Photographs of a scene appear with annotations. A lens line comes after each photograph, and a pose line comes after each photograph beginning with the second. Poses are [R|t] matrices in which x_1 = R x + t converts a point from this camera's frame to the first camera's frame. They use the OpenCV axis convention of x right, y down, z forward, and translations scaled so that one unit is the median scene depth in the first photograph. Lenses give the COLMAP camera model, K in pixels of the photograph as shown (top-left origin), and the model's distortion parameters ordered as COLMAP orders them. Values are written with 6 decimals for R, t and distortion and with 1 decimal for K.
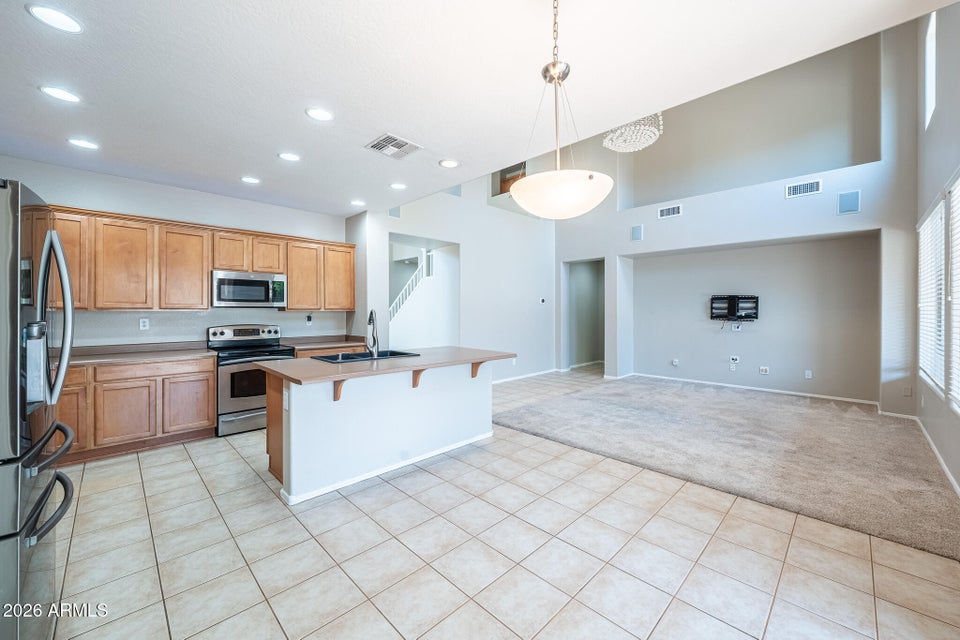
lens RADIAL K [[365.7, 0, 480.1], [0, 365.7, 312.6], [0, 0, 1]] dist [-0.002920, -0.000122]
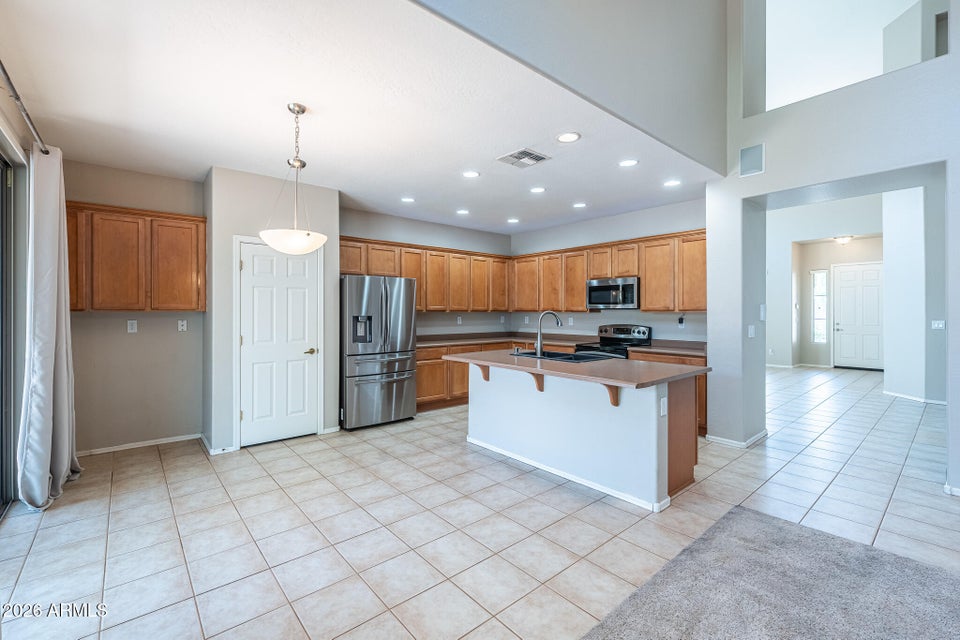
lens RADIAL K [[410.1, 0, 478.5], [0, 410.1, 312.0], [0, 0, 1]] dist [-0.001021, 0.000133]
pose [[-0.060131, 0.001227, -0.998190, 0.874362], [-0.003771, 0.999992, 0.001457, -0.007383], [0.998183, 0.003852, -0.060126, 0.854777]]
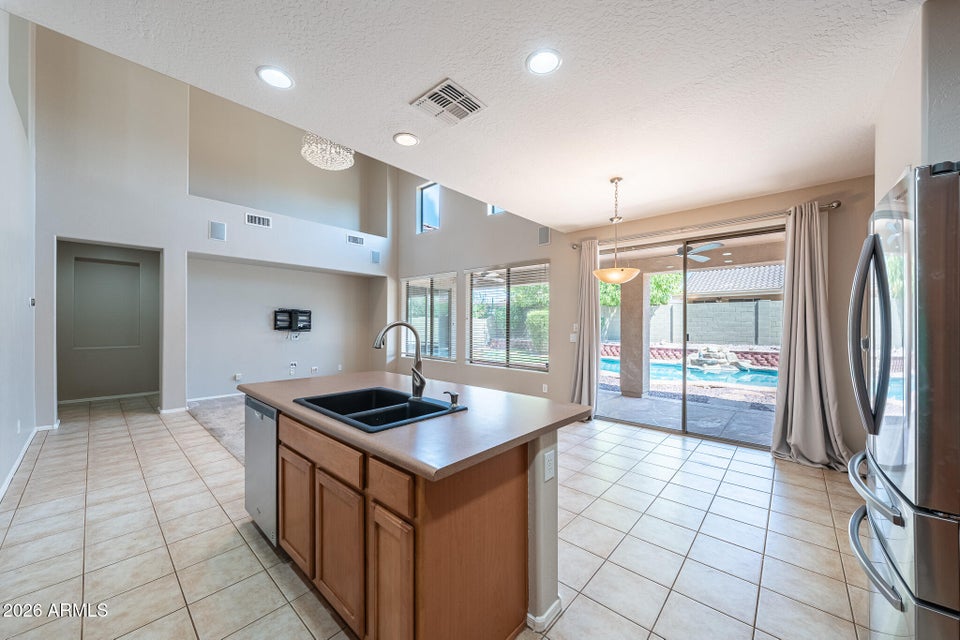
lens RADIAL K [[356.5, 0, 482.6], [0, 356.5, 325.6], [0, 0, 1]] dist [-0.001451, -0.000093]
pose [[-0.067812, -0.006578, 0.997676, -0.876330], [-0.001379, 0.999978, 0.006500, -0.007686], [-0.997697, -0.000935, -0.067820, 0.887835]]
